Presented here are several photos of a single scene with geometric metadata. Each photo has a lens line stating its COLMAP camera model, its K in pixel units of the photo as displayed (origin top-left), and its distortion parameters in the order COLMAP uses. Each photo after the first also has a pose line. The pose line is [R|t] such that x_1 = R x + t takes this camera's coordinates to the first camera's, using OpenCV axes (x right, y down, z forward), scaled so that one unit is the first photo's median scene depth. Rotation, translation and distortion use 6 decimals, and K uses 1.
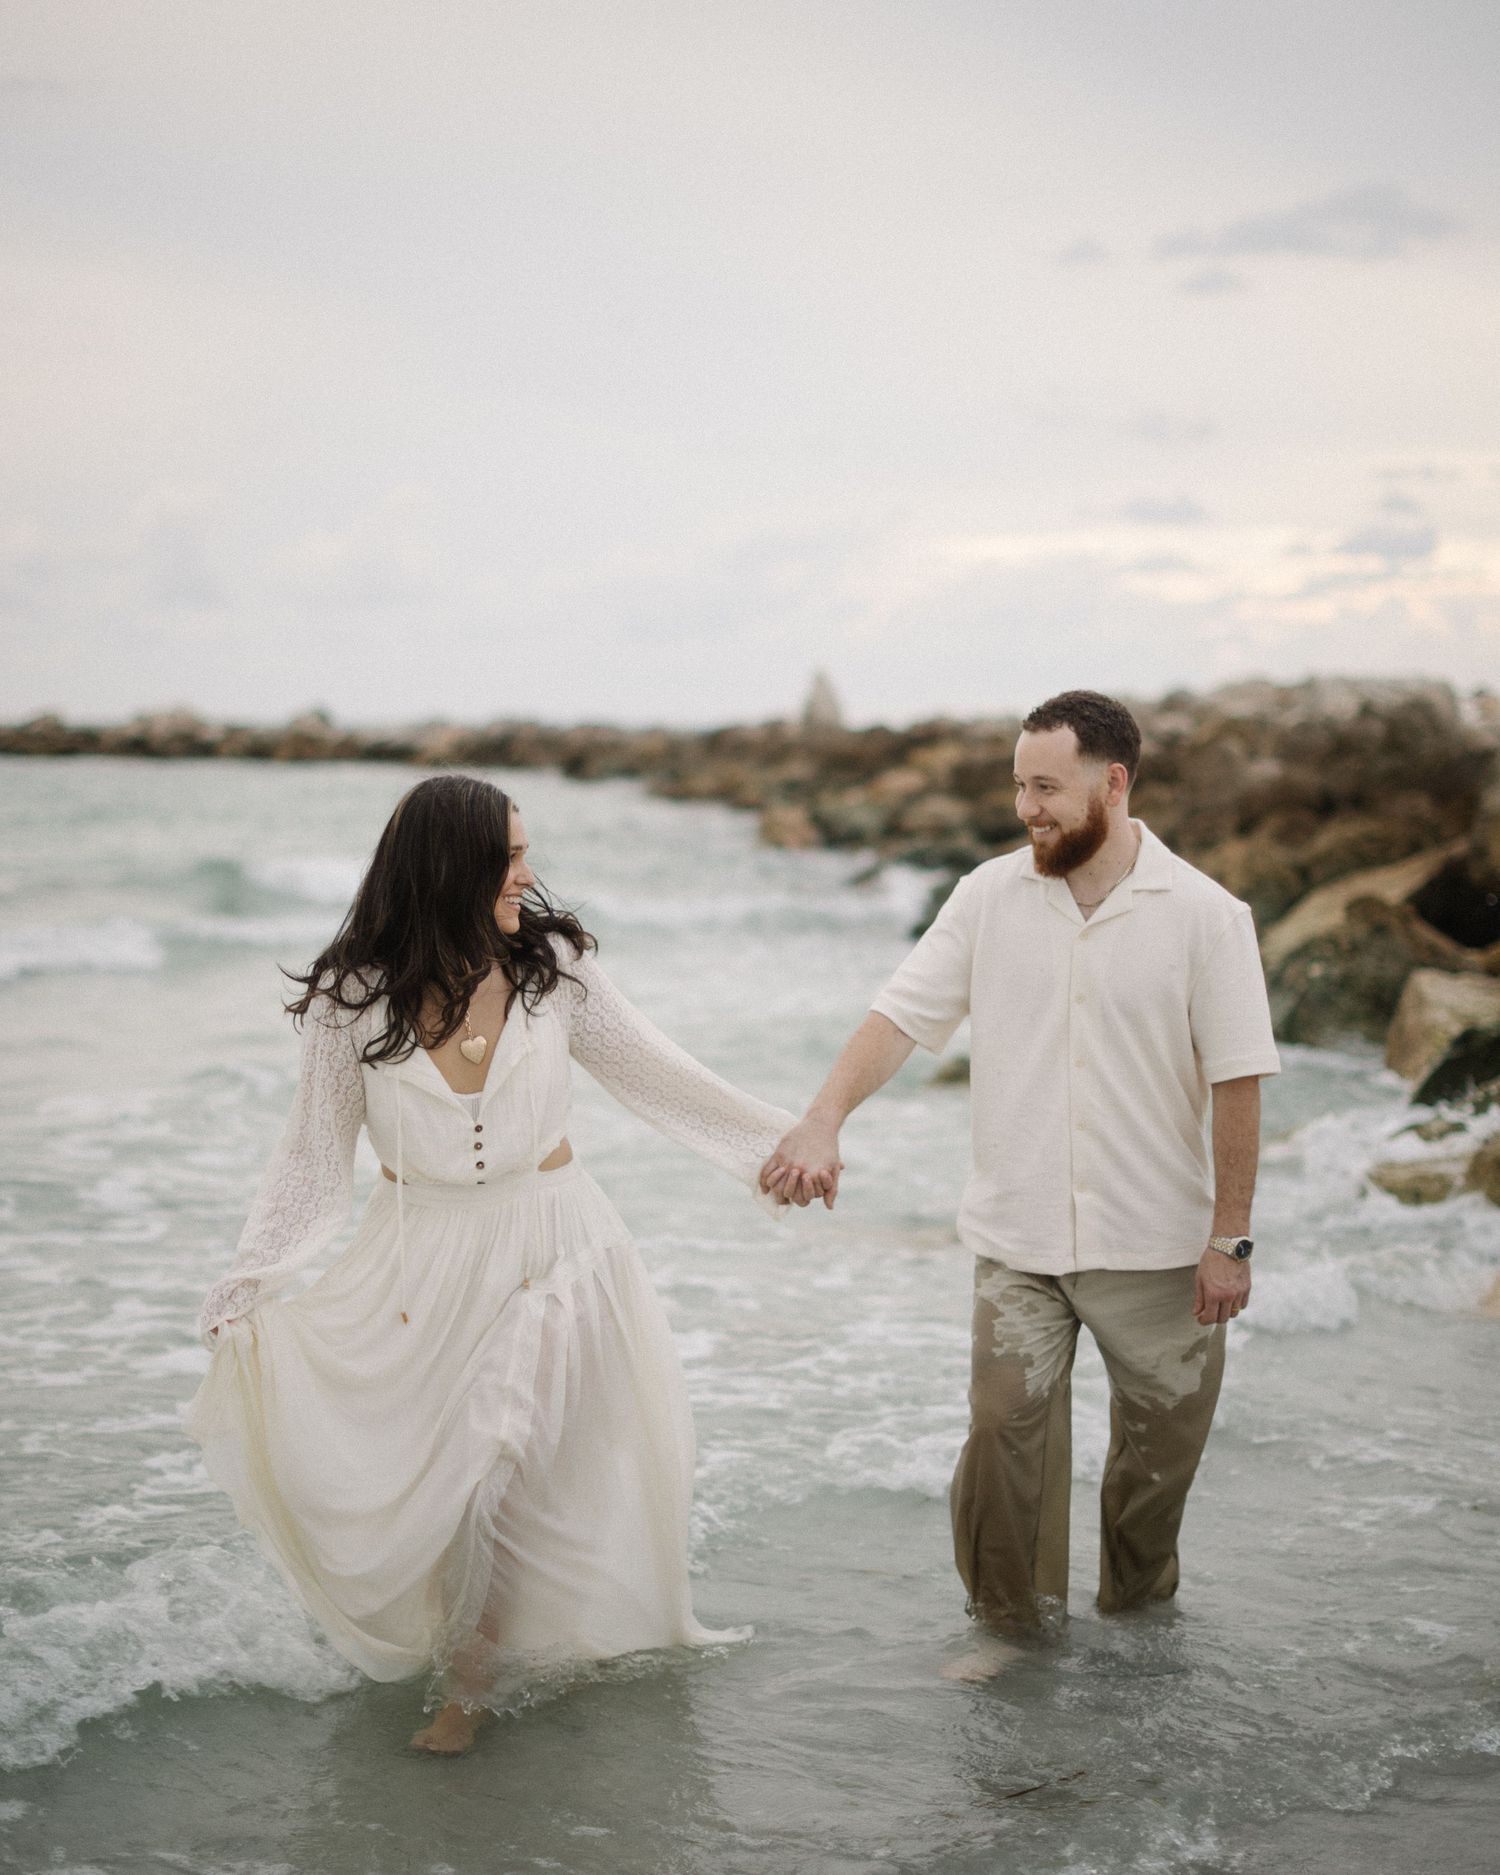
lens RADIAL K [[2804.7, 0, 751.1], [0, 2804.7, 938.5], [0, 0, 1]] dist [-0.028104, 0.000000]
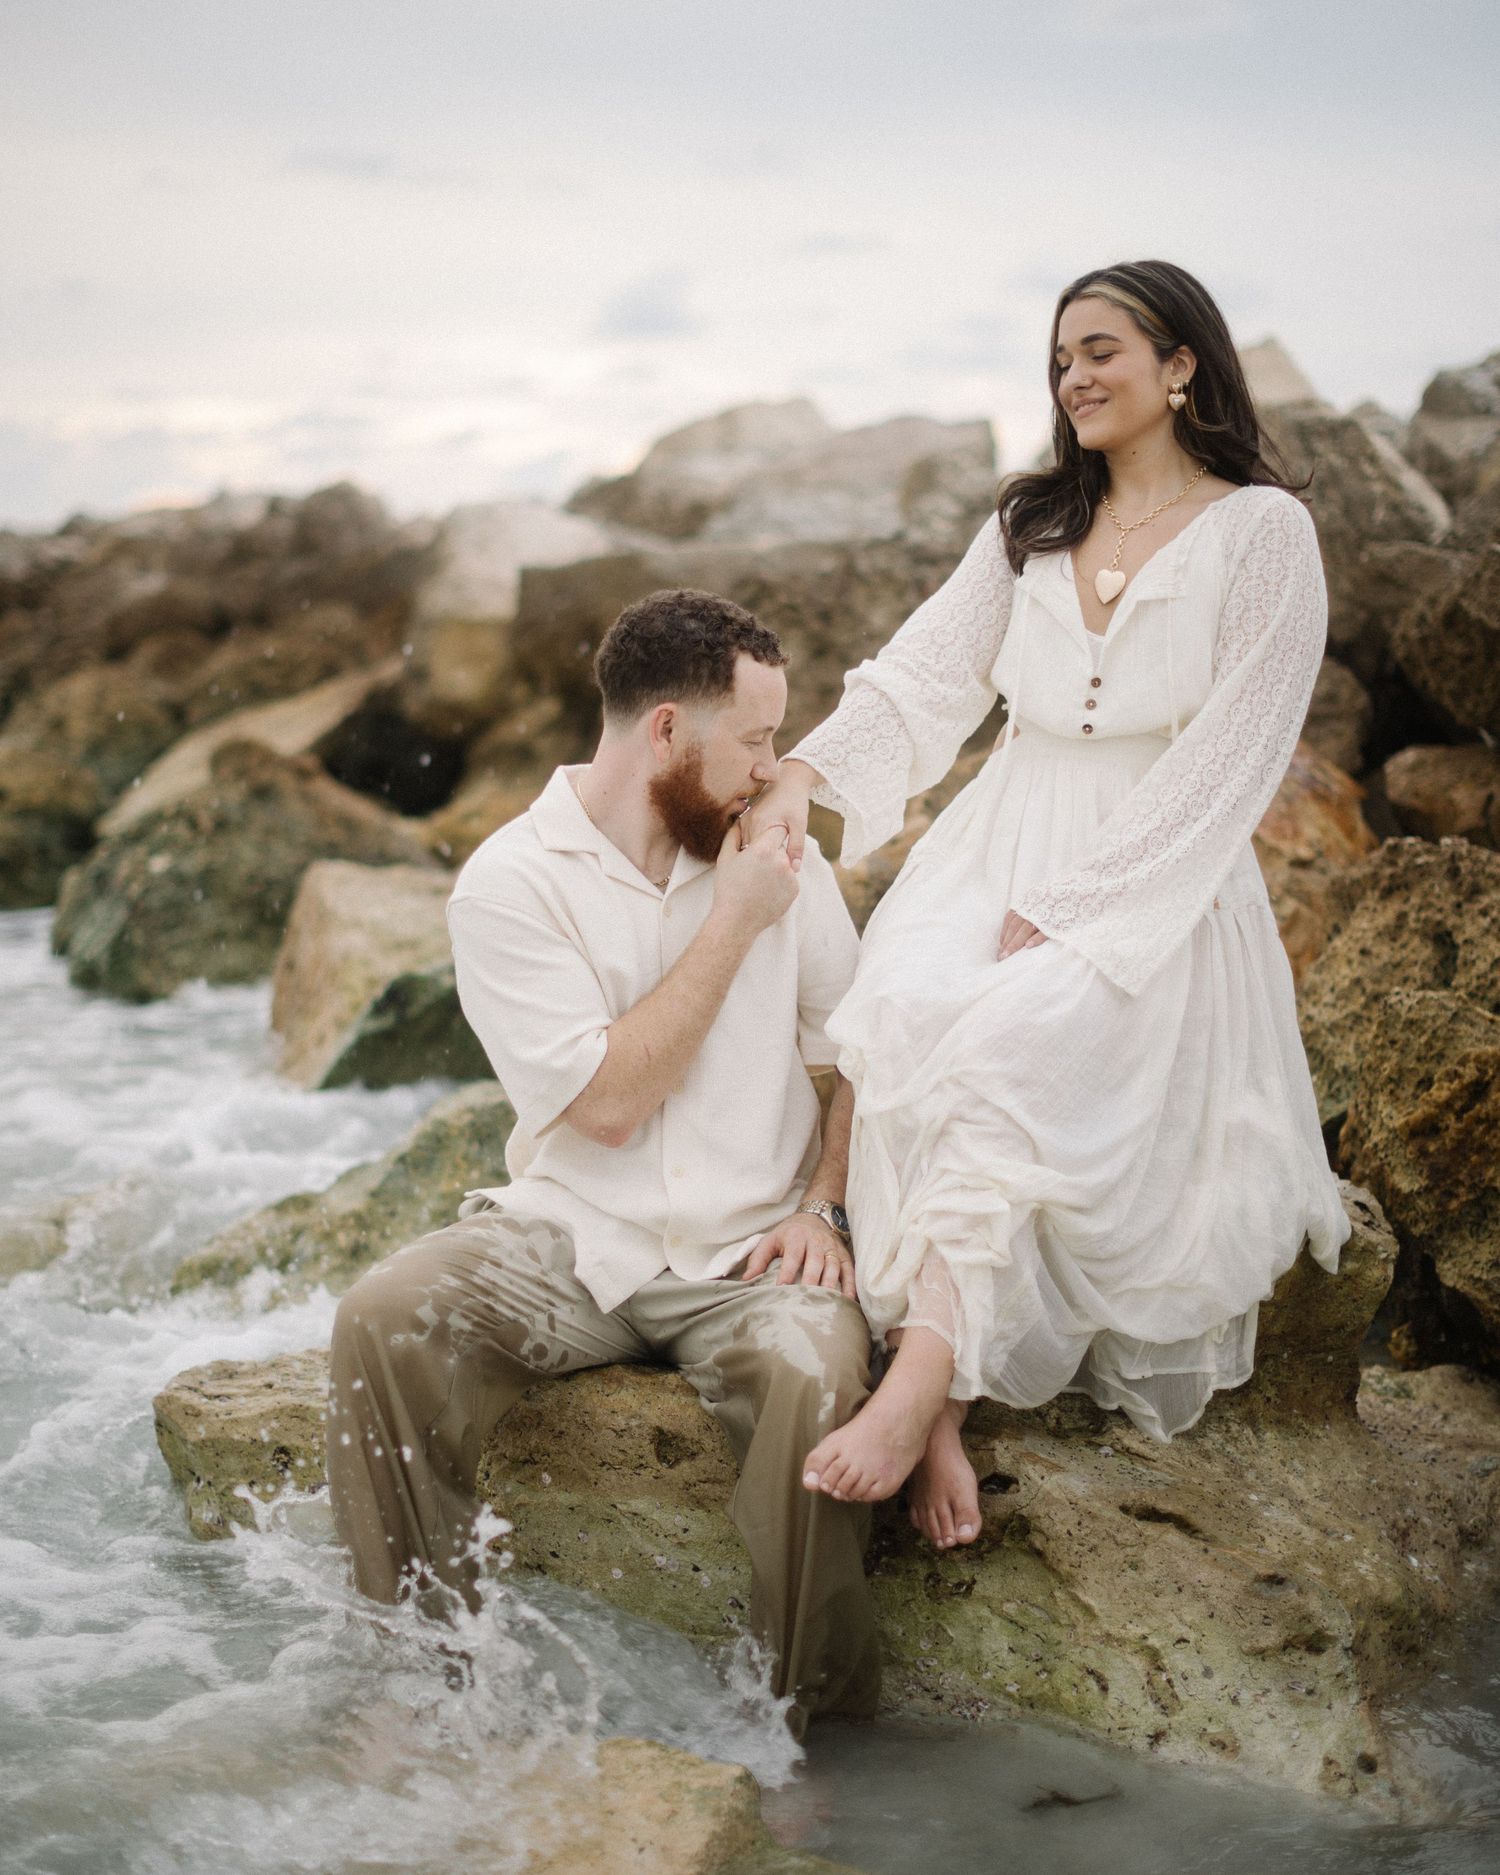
lens RADIAL K [[2804.7, 0, 750.9], [0, 2804.7, 937.6], [0, 0, 1]] dist [-0.028104, 0.000000]
pose [[0.932453, -0.048316, 0.358046, 0.085648], [0.030097, 0.997961, 0.056289, -0.002492], [-0.360035, -0.041710, 0.932006, 0.321302]]
